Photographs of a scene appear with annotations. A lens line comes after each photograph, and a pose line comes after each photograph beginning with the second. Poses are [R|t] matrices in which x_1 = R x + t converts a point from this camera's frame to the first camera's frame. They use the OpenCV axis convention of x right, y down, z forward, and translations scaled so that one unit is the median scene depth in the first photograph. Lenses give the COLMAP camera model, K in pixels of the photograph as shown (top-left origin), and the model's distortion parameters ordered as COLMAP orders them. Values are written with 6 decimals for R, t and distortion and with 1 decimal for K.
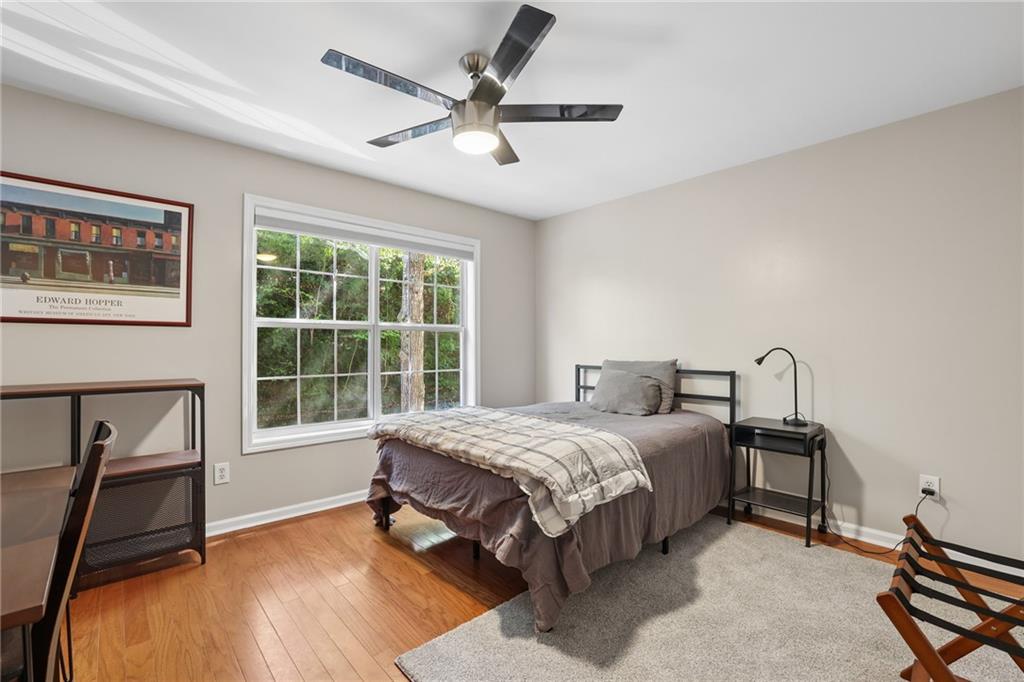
lens RADIAL K [[454.1, 0, 509.5], [0, 454.1, 328.4], [0, 0, 1]] dist [-0.039546, 0.013392]
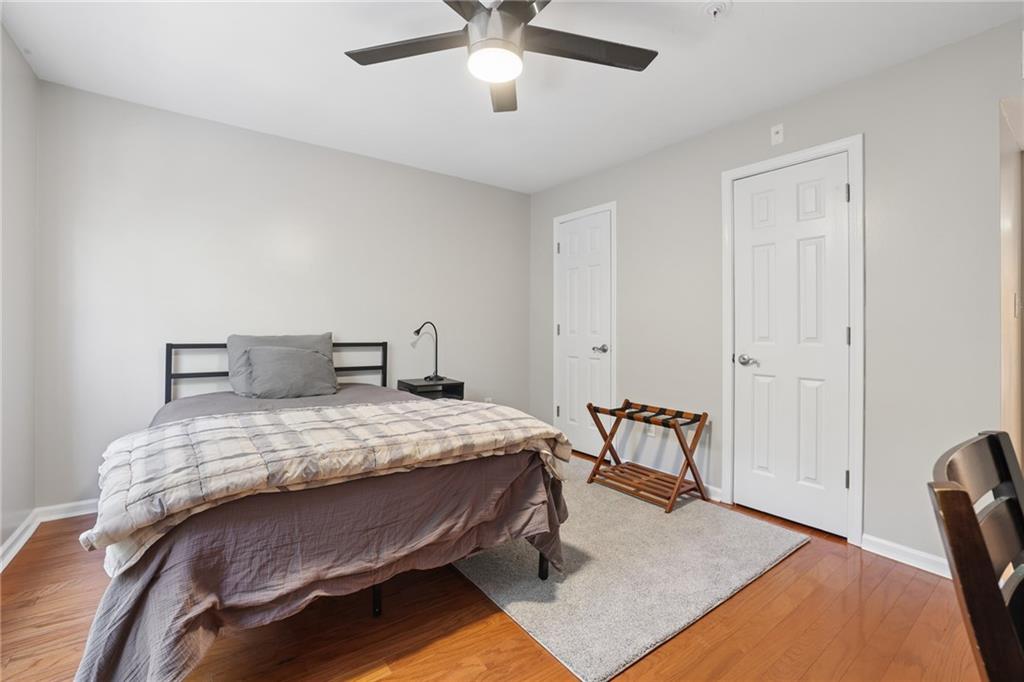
lens RADIAL K [[434.1, 0, 512.0], [0, 434.1, 323.2], [0, 0, 1]] dist [-0.033947, 0.011403]
pose [[0.097609, 0.017907, 0.995064, -0.608259], [-0.047800, 0.998769, -0.013285, 0.050083], [-0.994076, -0.046267, 0.098345, 0.628739]]
